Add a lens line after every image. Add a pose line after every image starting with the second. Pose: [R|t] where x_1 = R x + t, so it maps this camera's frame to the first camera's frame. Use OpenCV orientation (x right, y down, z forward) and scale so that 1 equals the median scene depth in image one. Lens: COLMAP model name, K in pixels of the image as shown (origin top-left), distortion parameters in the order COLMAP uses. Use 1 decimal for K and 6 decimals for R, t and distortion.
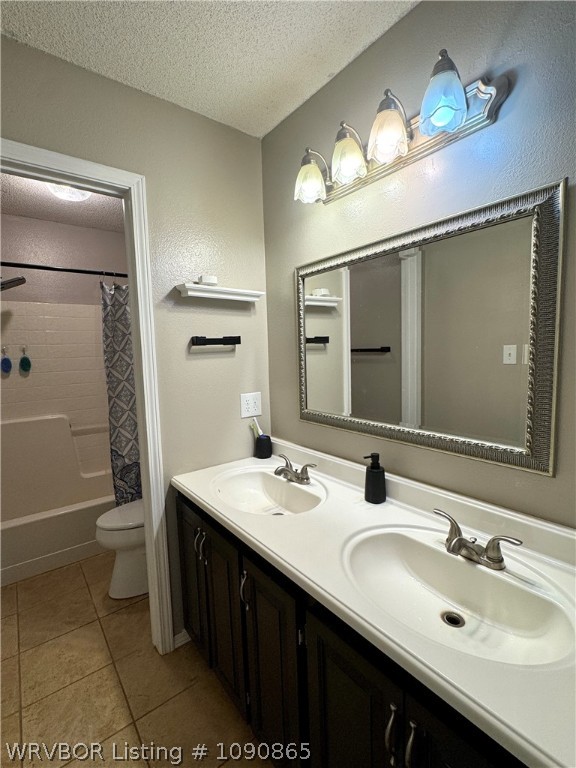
lens RADIAL K [[353.4, 0, 288.0], [0, 353.4, 384.0], [0, 0, 1]] dist [-0.003598, -0.000418]
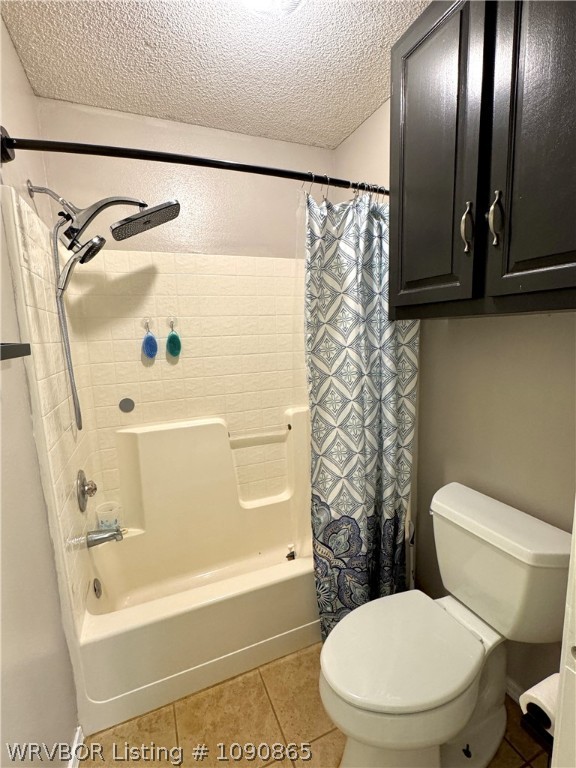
lens RADIAL K [[353.4, 0, 288.0], [0, 353.4, 384.0], [0, 0, 1]] dist [-0.003598, -0.000418]
pose [[0.964967, 0.033584, -0.260214, -0.509710], [-0.018073, 0.997926, 0.061775, -0.039964], [0.261749, -0.054908, 0.963573, 0.571502]]
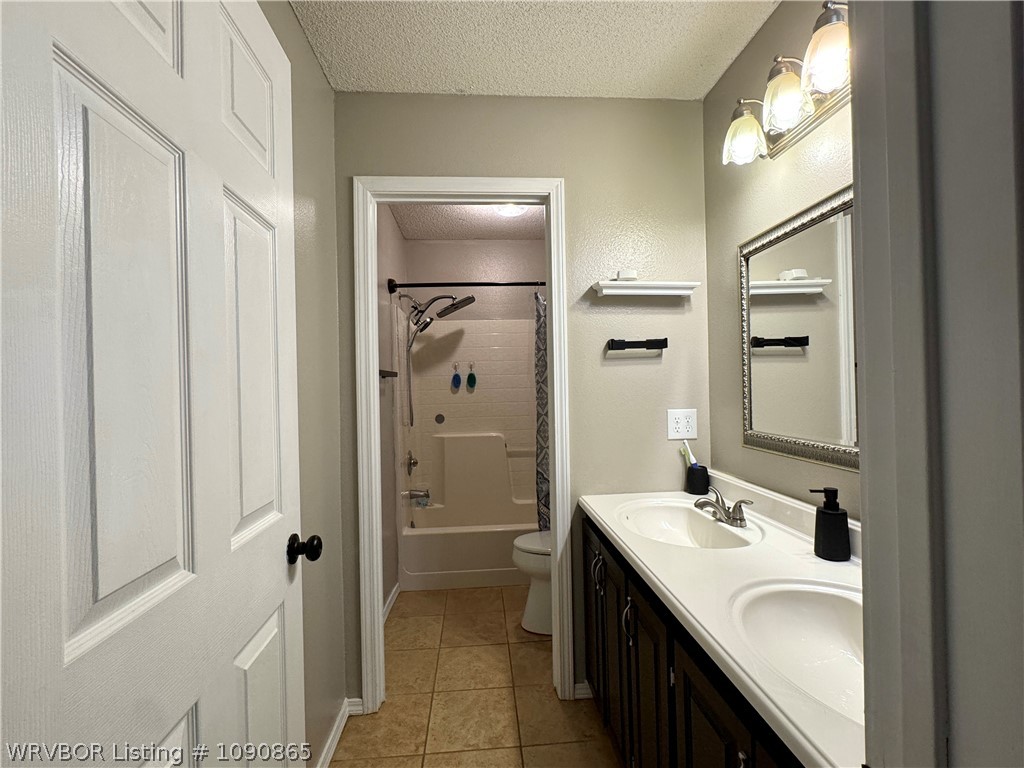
lens RADIAL K [[471.2, 0, 512.4], [0, 471.2, 387.3], [0, 0, 1]] dist [-0.003598, -0.000418]
pose [[0.830654, 0.011069, -0.556678, 0.164264], [-0.055275, 0.996503, -0.062665, 0.063007], [0.554038, 0.082823, 0.828361, -0.091724]]
